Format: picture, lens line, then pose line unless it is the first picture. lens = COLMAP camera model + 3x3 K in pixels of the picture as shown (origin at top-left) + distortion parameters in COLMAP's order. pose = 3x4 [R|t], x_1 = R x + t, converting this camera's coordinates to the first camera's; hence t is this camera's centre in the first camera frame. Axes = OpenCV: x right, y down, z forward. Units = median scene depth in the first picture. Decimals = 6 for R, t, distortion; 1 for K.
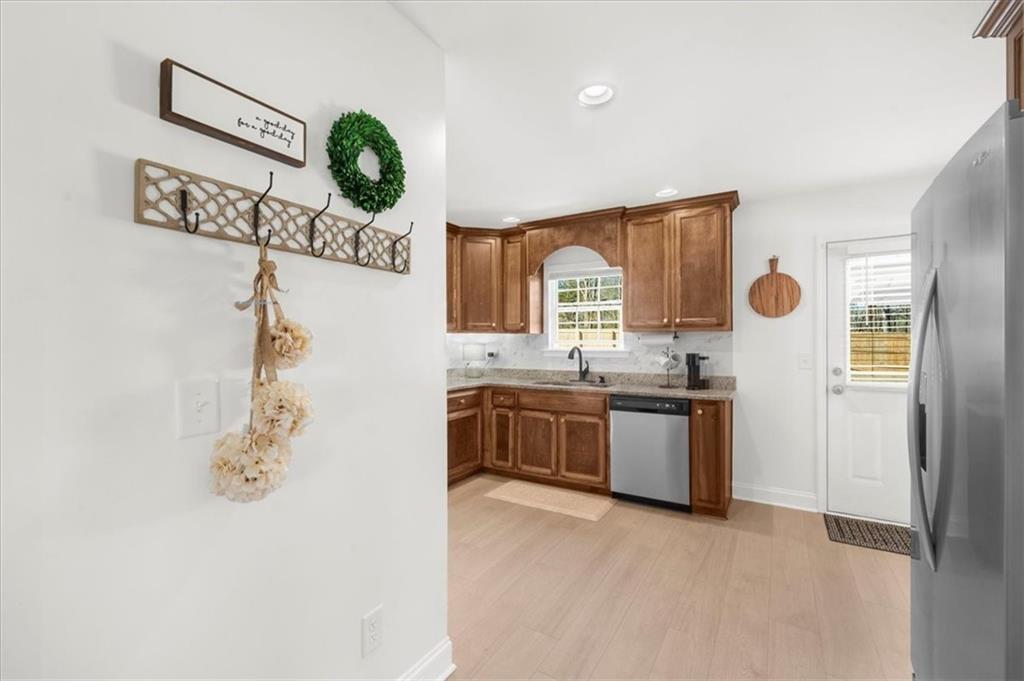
lens RADIAL K [[440.1, 0, 512.0], [0, 440.1, 340.5], [0, 0, 1]] dist [-0.000881, 0.000057]
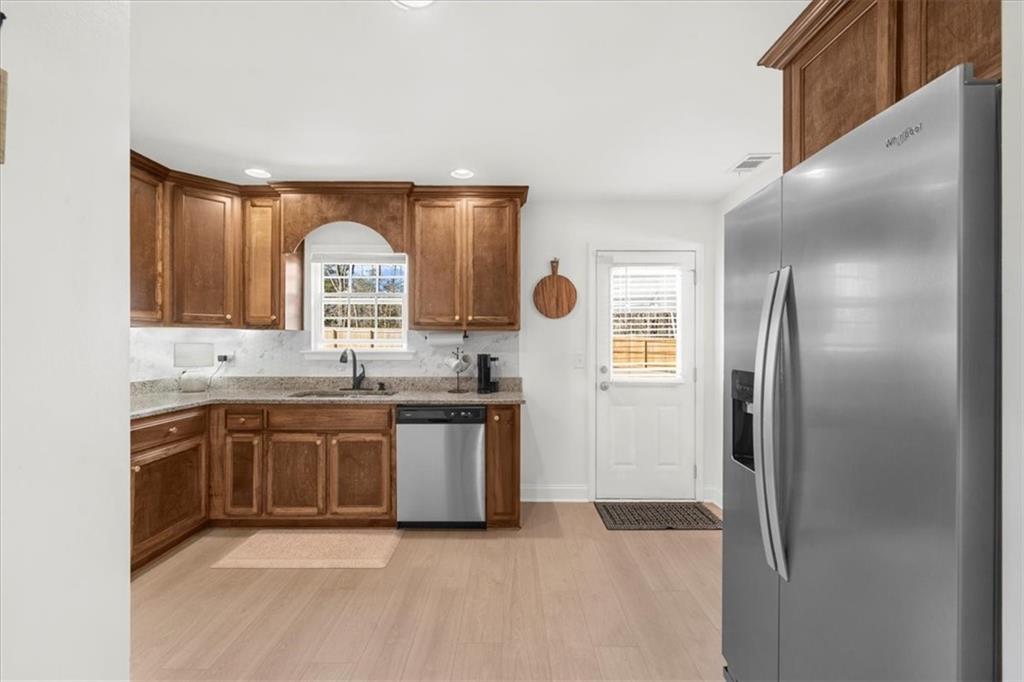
lens RADIAL K [[440.1, 0, 512.0], [0, 440.1, 341.0], [0, 0, 1]] dist [-0.000881, 0.000057]
pose [[0.855884, 0.005545, 0.517138, -0.019073], [-0.005654, 0.999983, -0.001364, 0.002388], [-0.517137, -0.001756, 0.855901, 0.171116]]
